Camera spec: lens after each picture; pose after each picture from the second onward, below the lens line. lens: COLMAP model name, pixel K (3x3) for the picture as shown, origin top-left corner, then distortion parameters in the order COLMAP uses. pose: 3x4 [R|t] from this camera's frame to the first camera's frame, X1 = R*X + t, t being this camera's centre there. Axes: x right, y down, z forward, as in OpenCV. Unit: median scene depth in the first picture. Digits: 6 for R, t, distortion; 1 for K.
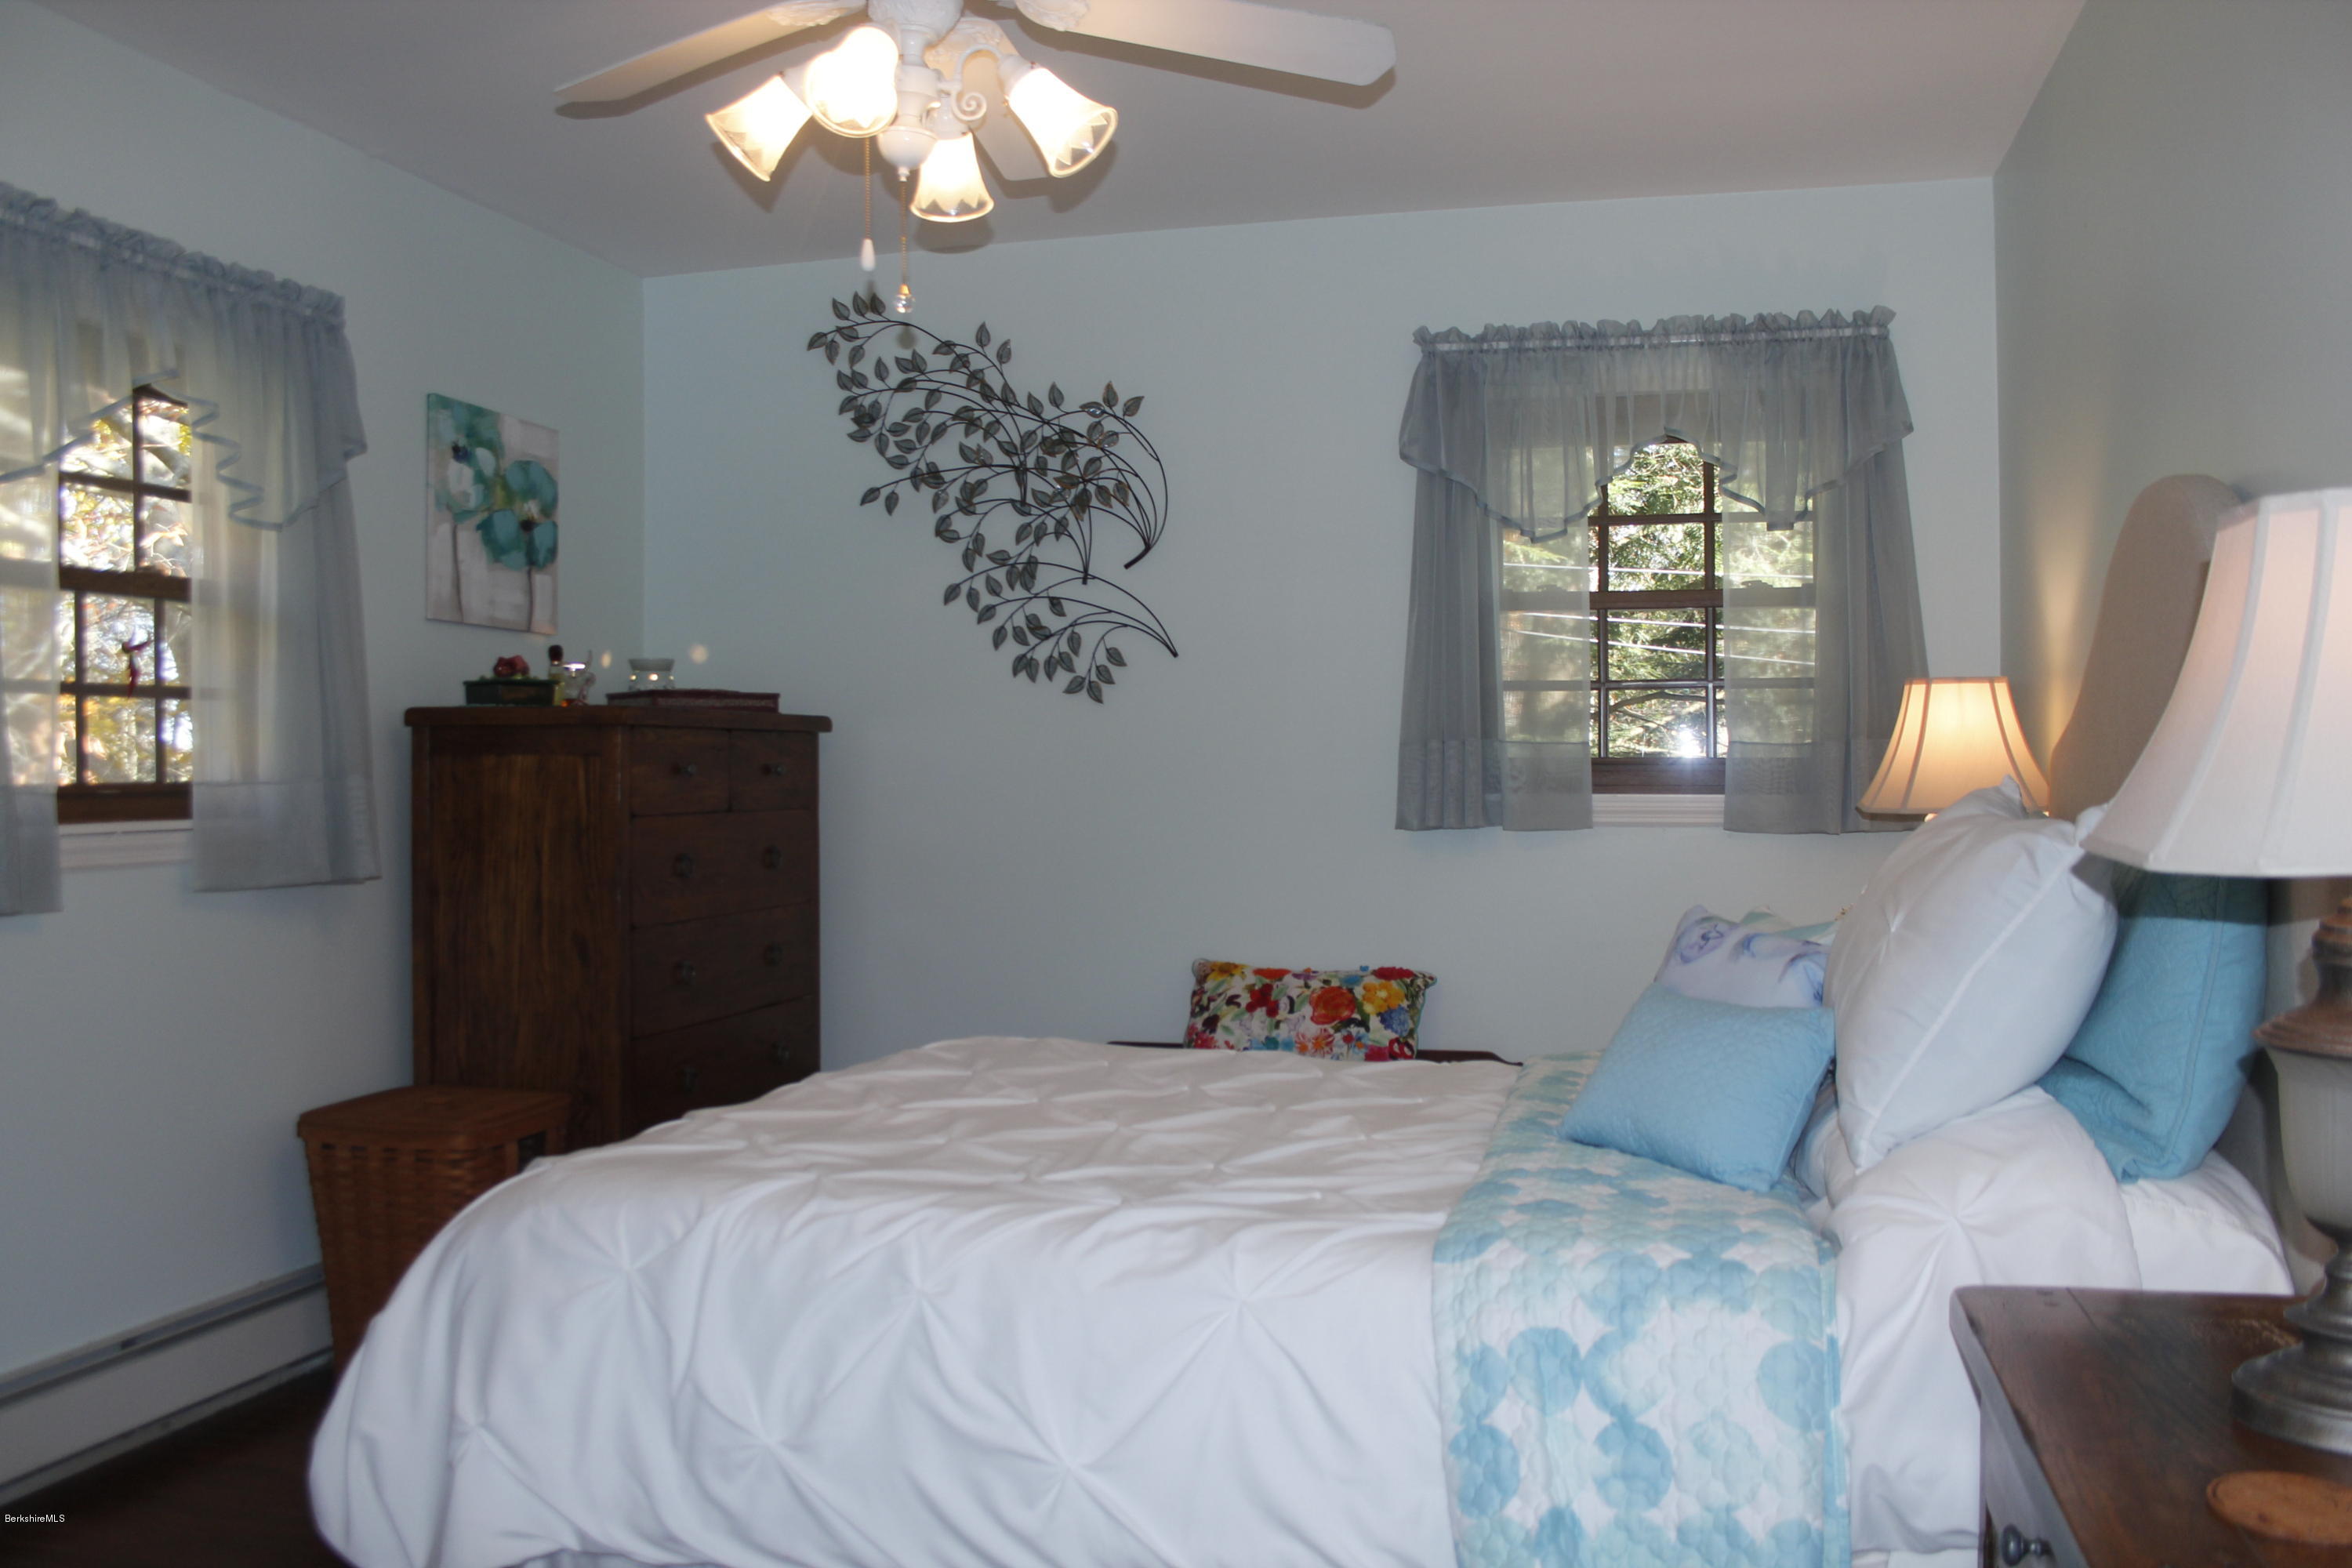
lens RADIAL K [[1946.0, 0, 1170.2], [0, 1946.0, 790.7], [0, 0, 1]] dist [-0.143229, 0.117917]
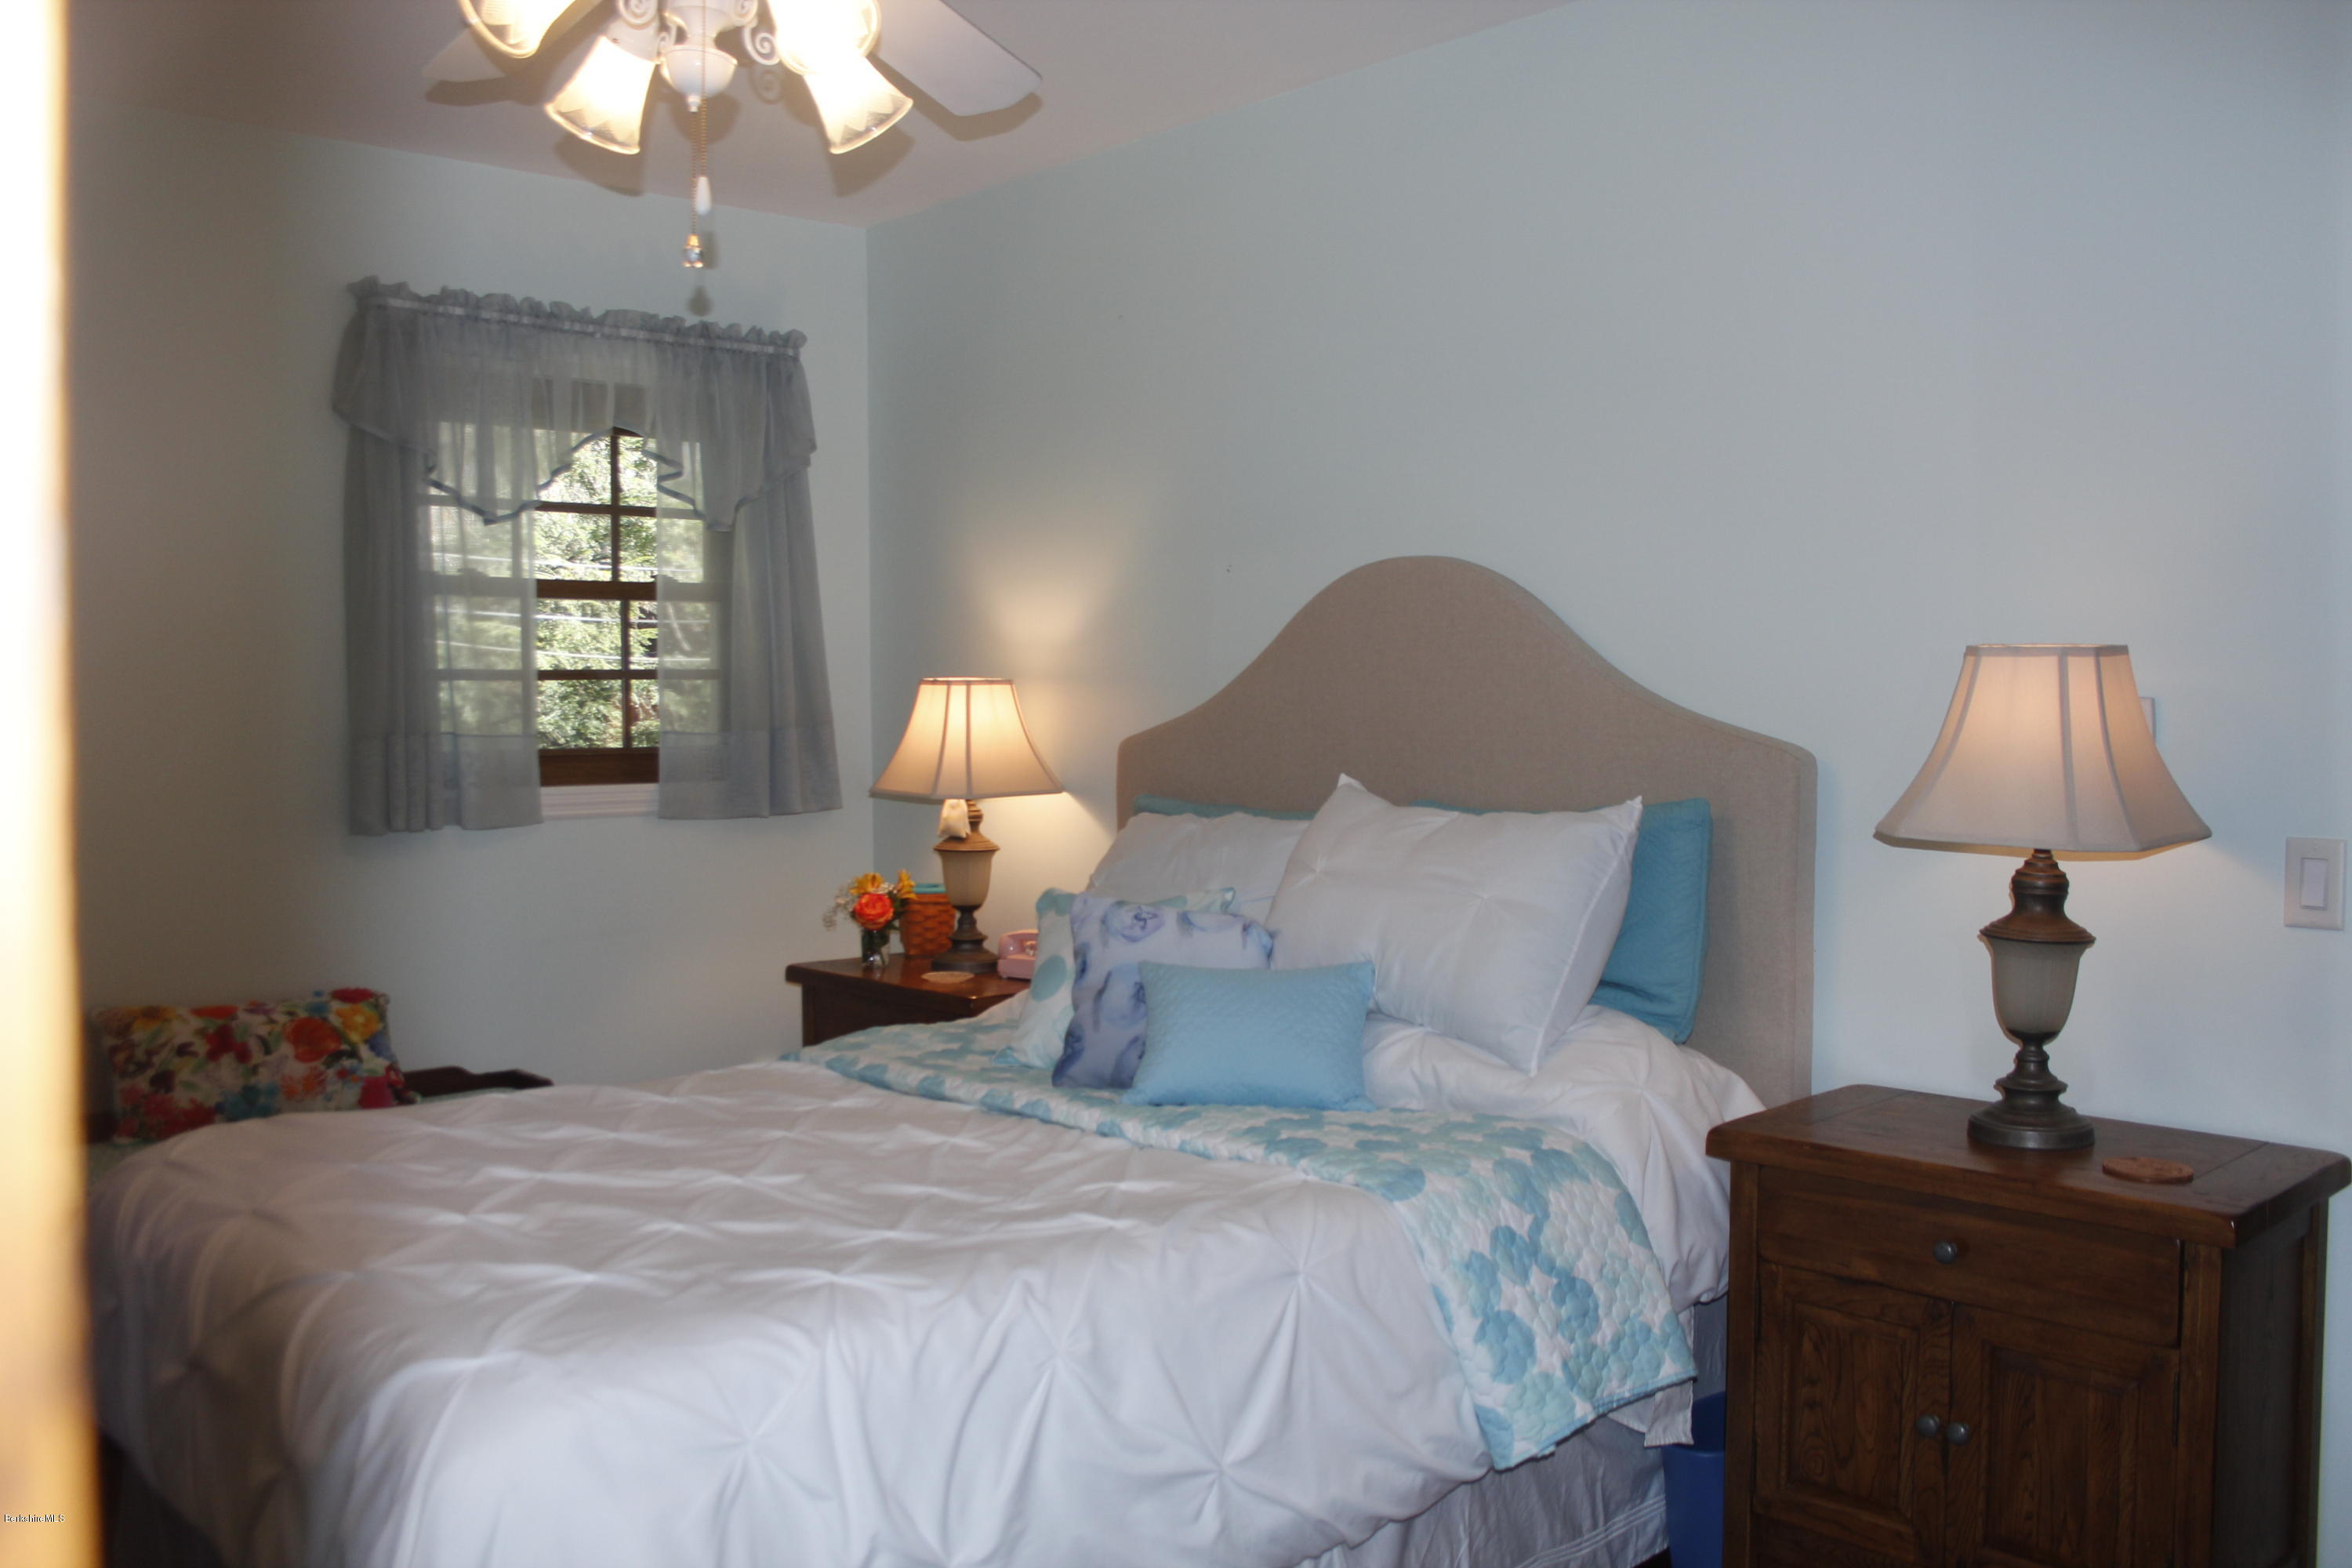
lens RADIAL K [[1946.0, 0, 1170.2], [0, 1946.0, 790.7], [0, 0, 1]] dist [-0.143229, 0.117917]
pose [[0.551387, -0.038767, 0.833348, -0.416913], [0.017809, 0.999239, 0.034700, -0.024917], [-0.834059, -0.004292, 0.551658, 0.204405]]
